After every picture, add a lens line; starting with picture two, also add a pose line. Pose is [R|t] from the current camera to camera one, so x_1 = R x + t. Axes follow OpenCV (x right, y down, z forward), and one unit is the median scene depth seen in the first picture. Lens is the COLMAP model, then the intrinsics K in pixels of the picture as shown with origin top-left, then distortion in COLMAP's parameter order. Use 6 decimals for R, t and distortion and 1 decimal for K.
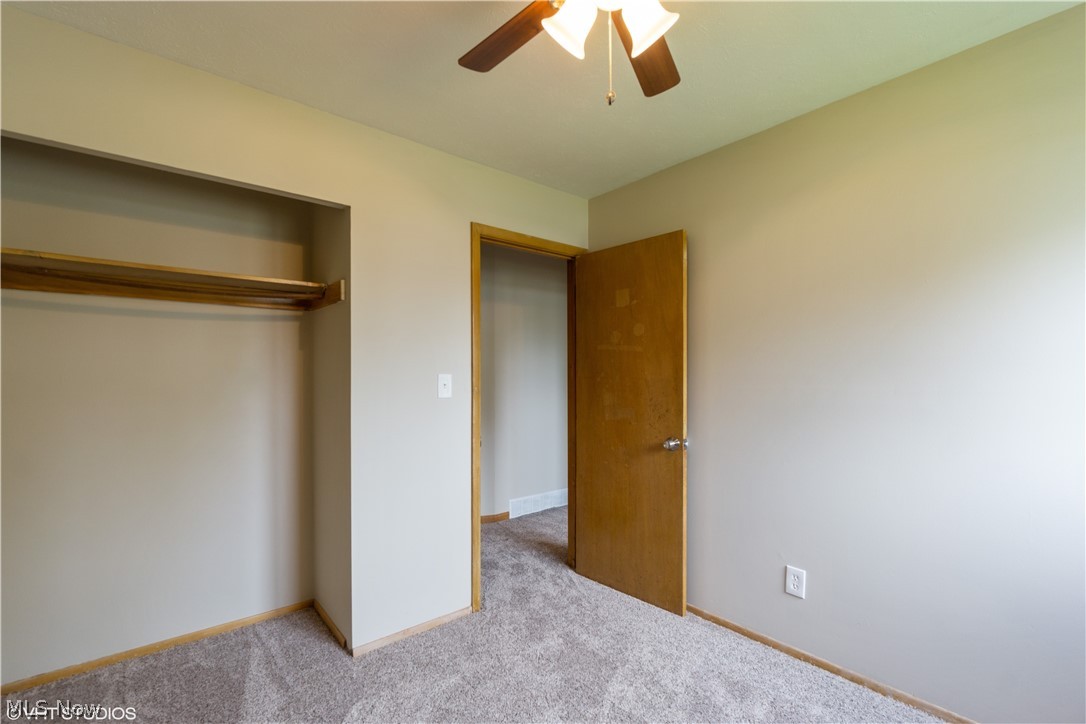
lens RADIAL K [[482.5, 0, 541.4], [0, 482.5, 383.3], [0, 0, 1]] dist [-0.000993, -0.000217]
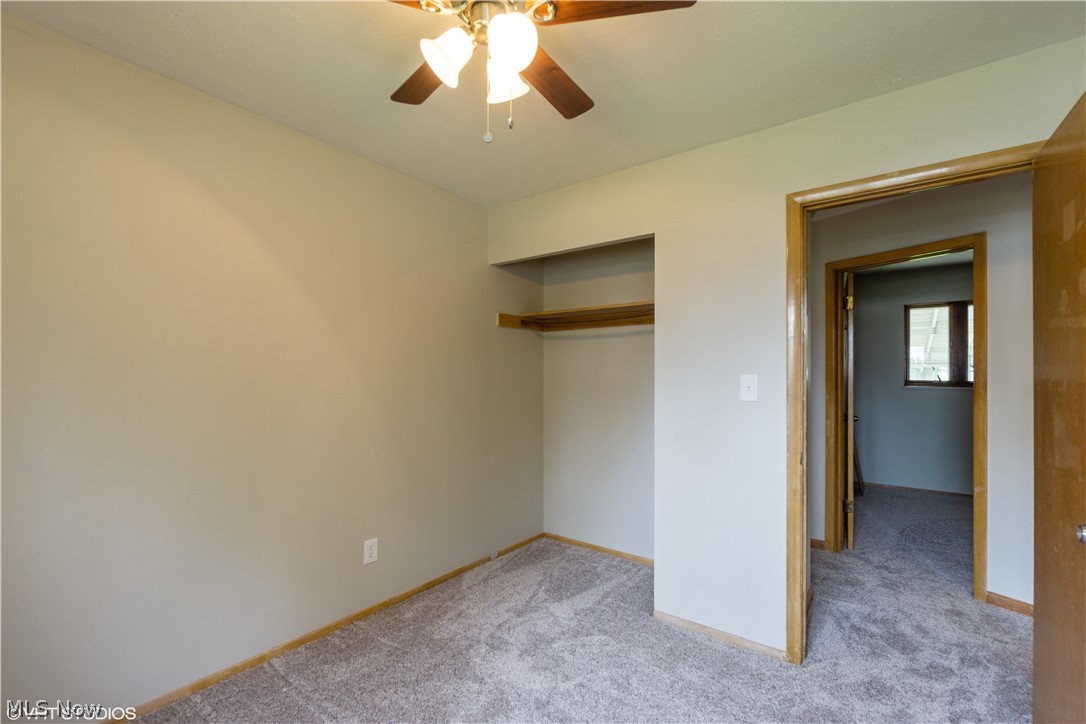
lens RADIAL K [[478.8, 0, 538.1], [0, 478.8, 379.4], [0, 0, 1]] dist [0.002819, 0.000293]
pose [[0.208363, 0.010870, -0.977991, 0.576386], [-0.019974, 0.999777, 0.006857, -0.009182], [0.977848, 0.018105, 0.208534, 0.398917]]
